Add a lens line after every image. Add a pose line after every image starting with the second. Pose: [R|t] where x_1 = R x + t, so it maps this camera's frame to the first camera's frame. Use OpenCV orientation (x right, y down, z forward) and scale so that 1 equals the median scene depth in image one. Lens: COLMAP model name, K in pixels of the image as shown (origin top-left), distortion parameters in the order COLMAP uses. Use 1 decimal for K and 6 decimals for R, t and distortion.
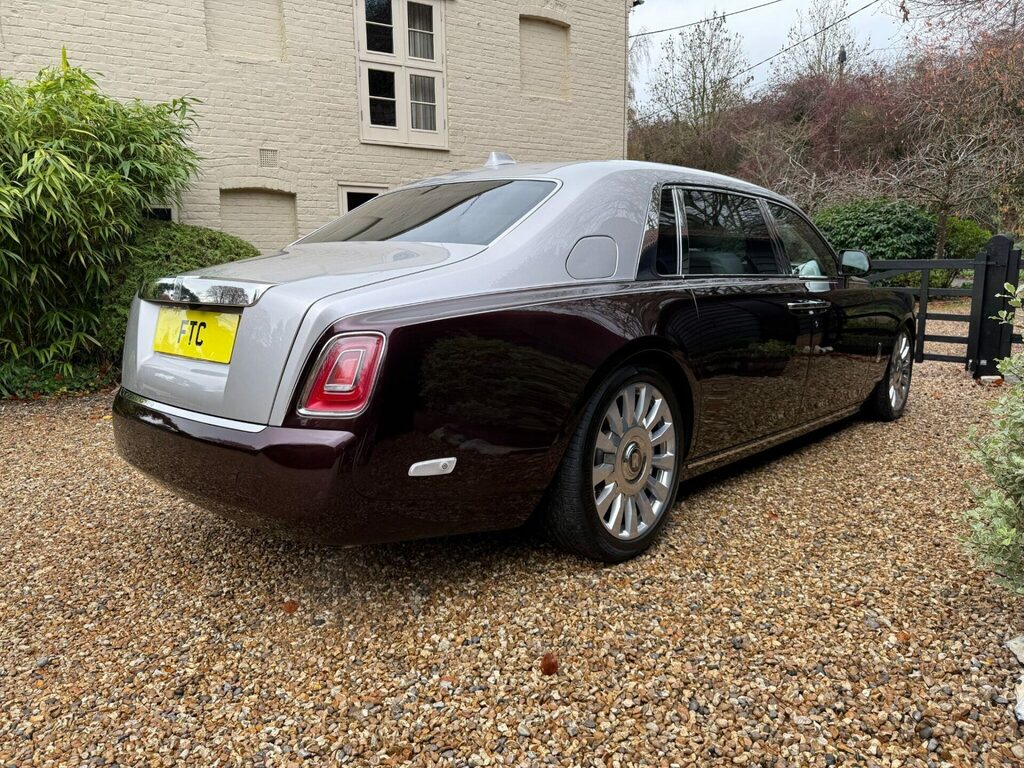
lens RADIAL K [[731.8, 0, 510.3], [0, 731.8, 383.2], [0, 0, 1]] dist [0.007206, -0.009863]
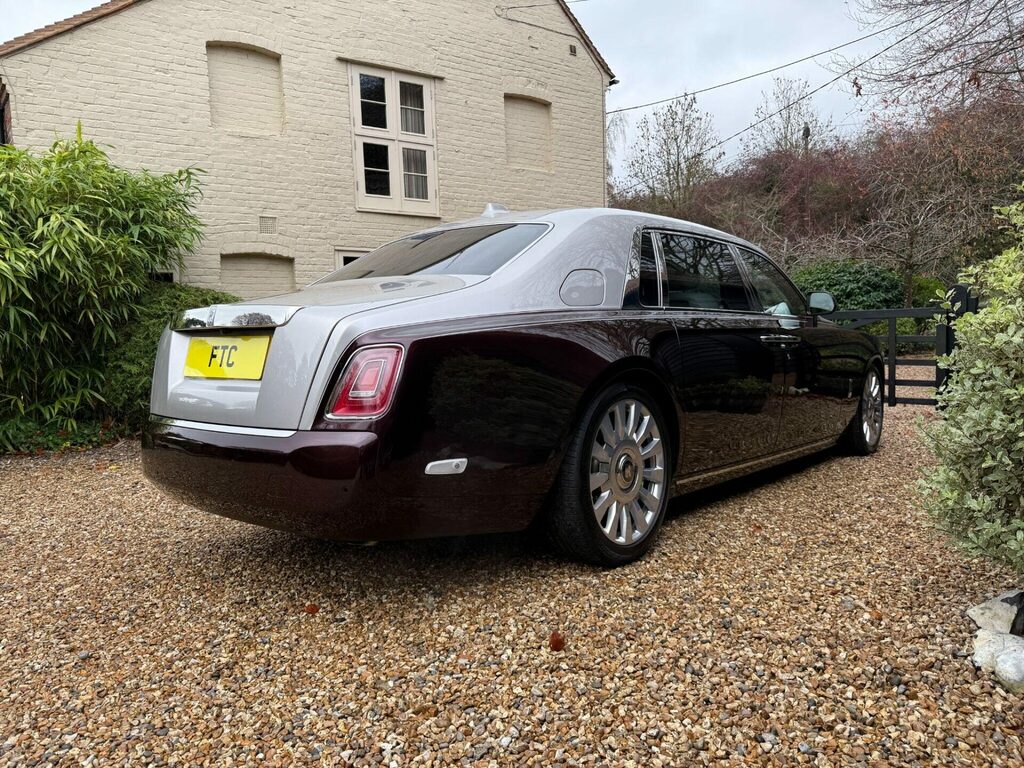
lens RADIAL K [[733.9, 0, 520.9], [0, 733.9, 384.9], [0, 0, 1]] dist [0.018289, -0.023363]
pose [[0.999251, -0.020270, 0.032961, -0.023053], [0.023345, 0.995133, -0.095739, 0.084531], [-0.030860, 0.096437, 0.994861, -0.101976]]
